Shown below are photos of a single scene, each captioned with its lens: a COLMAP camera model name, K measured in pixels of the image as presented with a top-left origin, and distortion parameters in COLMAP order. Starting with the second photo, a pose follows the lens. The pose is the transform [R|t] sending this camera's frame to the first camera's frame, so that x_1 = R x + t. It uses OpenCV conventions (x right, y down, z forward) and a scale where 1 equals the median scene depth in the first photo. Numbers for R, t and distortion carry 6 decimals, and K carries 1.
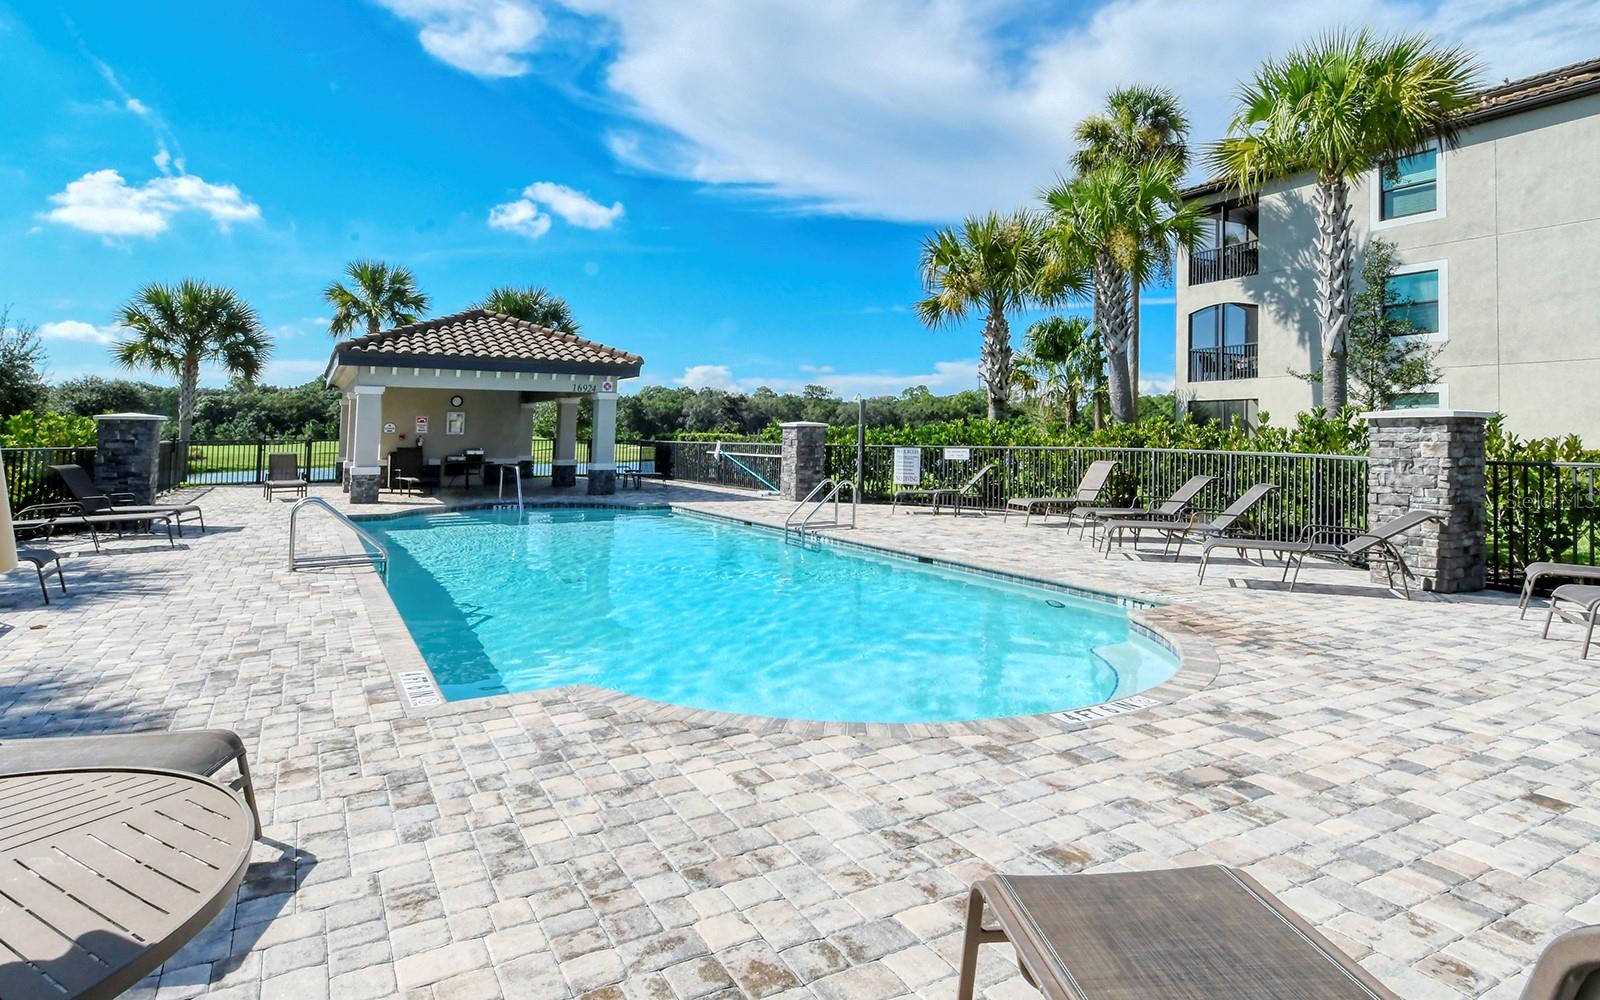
lens RADIAL K [[879.5, 0, 779.8], [0, 879.5, 421.6], [0, 0, 1]] dist [0.033941, -0.028557]
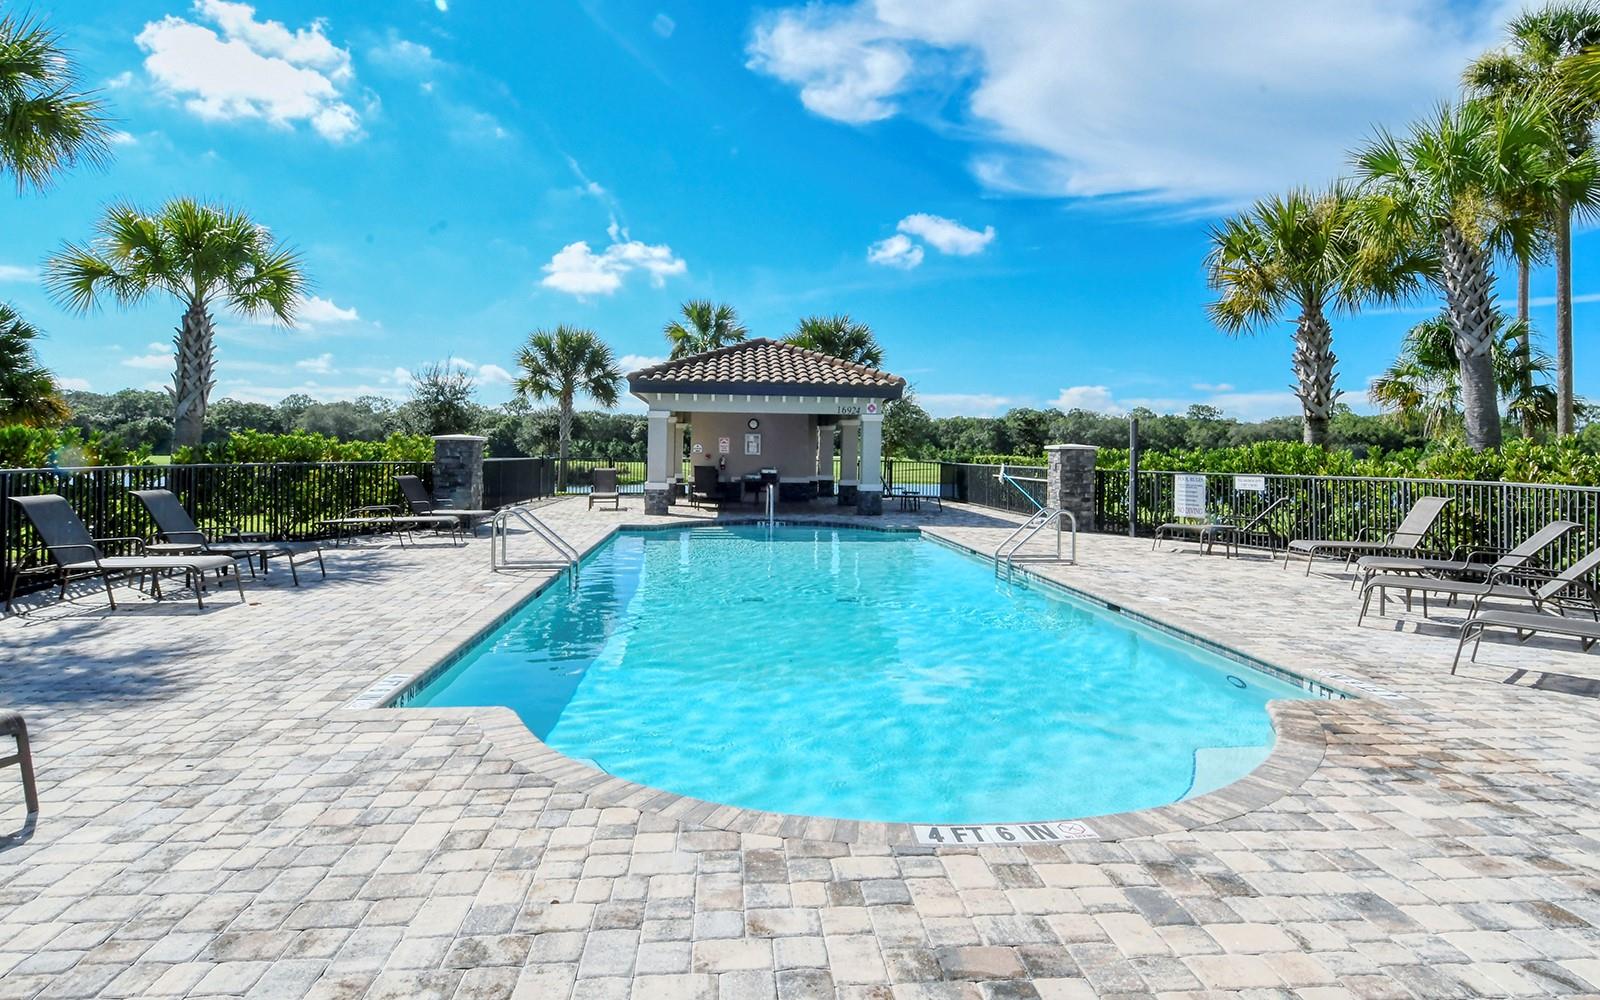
lens RADIAL K [[857.7, 0, 780.9], [0, 857.7, 441.8], [0, 0, 1]] dist [0.037113, -0.027014]
pose [[0.914073, 0.003340, -0.405536, 0.112239], [-0.004201, 0.999990, -0.001235, 0.000082], [0.405528, 0.002833, 0.914078, 0.060350]]
